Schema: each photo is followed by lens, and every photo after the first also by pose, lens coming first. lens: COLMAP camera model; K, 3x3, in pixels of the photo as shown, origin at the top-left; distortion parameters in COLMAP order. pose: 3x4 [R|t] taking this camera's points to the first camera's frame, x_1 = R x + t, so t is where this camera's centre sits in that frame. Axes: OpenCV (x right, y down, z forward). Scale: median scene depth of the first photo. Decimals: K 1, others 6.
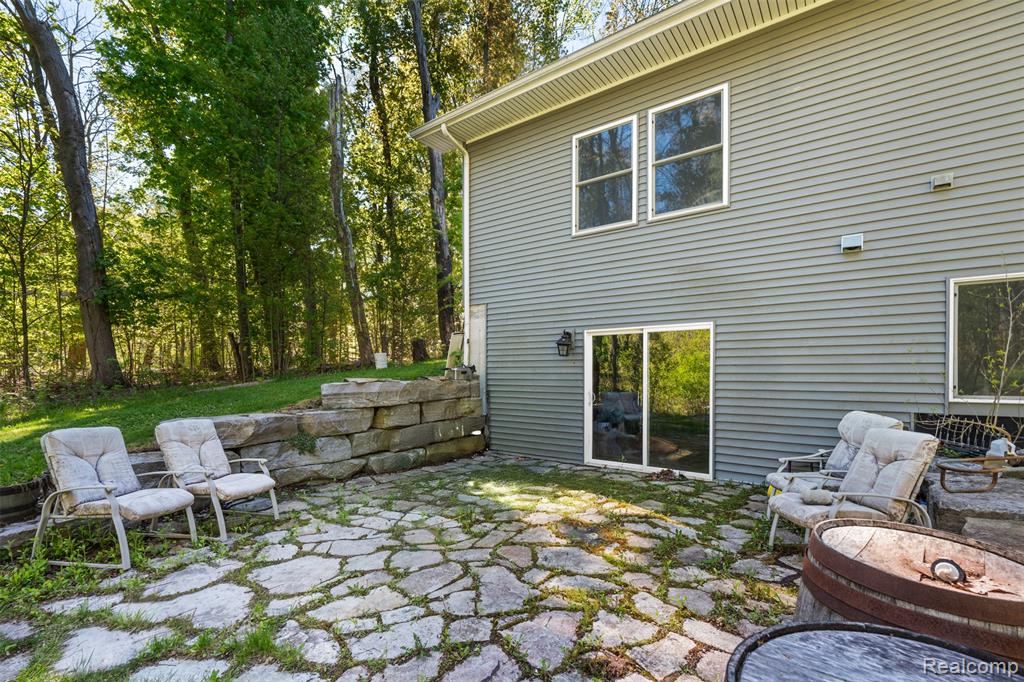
lens RADIAL K [[458.4, 0, 509.8], [0, 458.4, 377.5], [0, 0, 1]] dist [-0.004660, 0.000255]
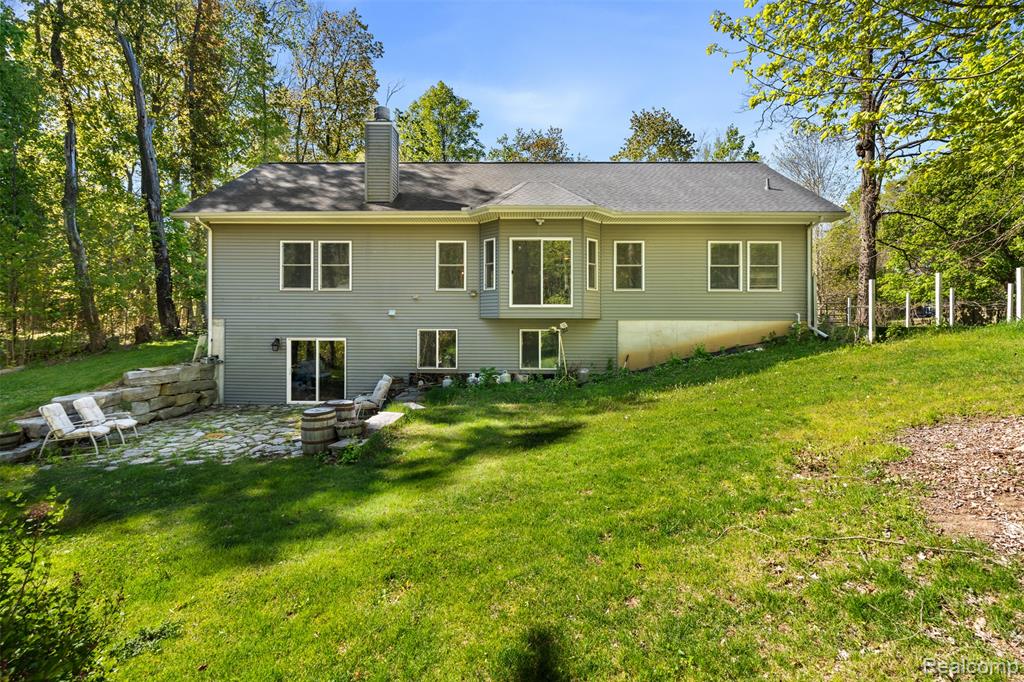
lens RADIAL K [[458.4, 0, 509.3], [0, 458.4, 325.9], [0, 0, 1]] dist [-0.004660, 0.000255]
pose [[0.812524, -0.000941, 0.582927, -0.236417], [0.002029, 0.999997, -0.001213, -0.164220], [-0.582924, 0.002168, 0.812524, -1.323354]]
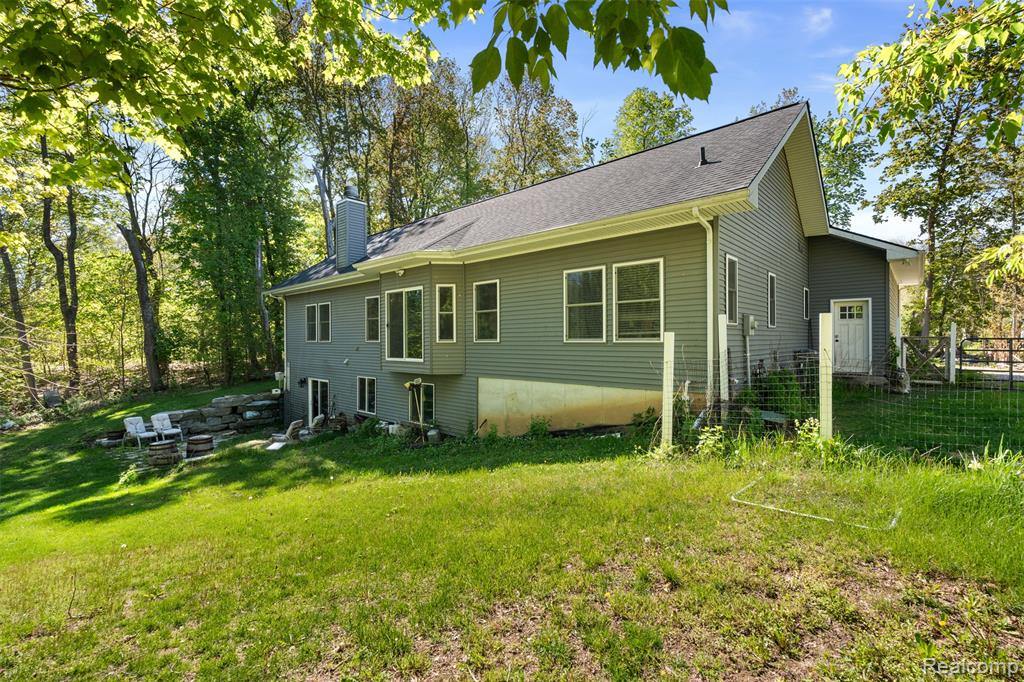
lens RADIAL K [[458.4, 0, 512.9], [0, 458.4, 337.9], [0, 0, 1]] dist [-0.004660, 0.000255]
pose [[0.992947, -0.009255, -0.118195, 1.815060], [0.008761, 0.999951, -0.004697, -0.338991], [0.118232, 0.003629, 0.992979, -1.650959]]
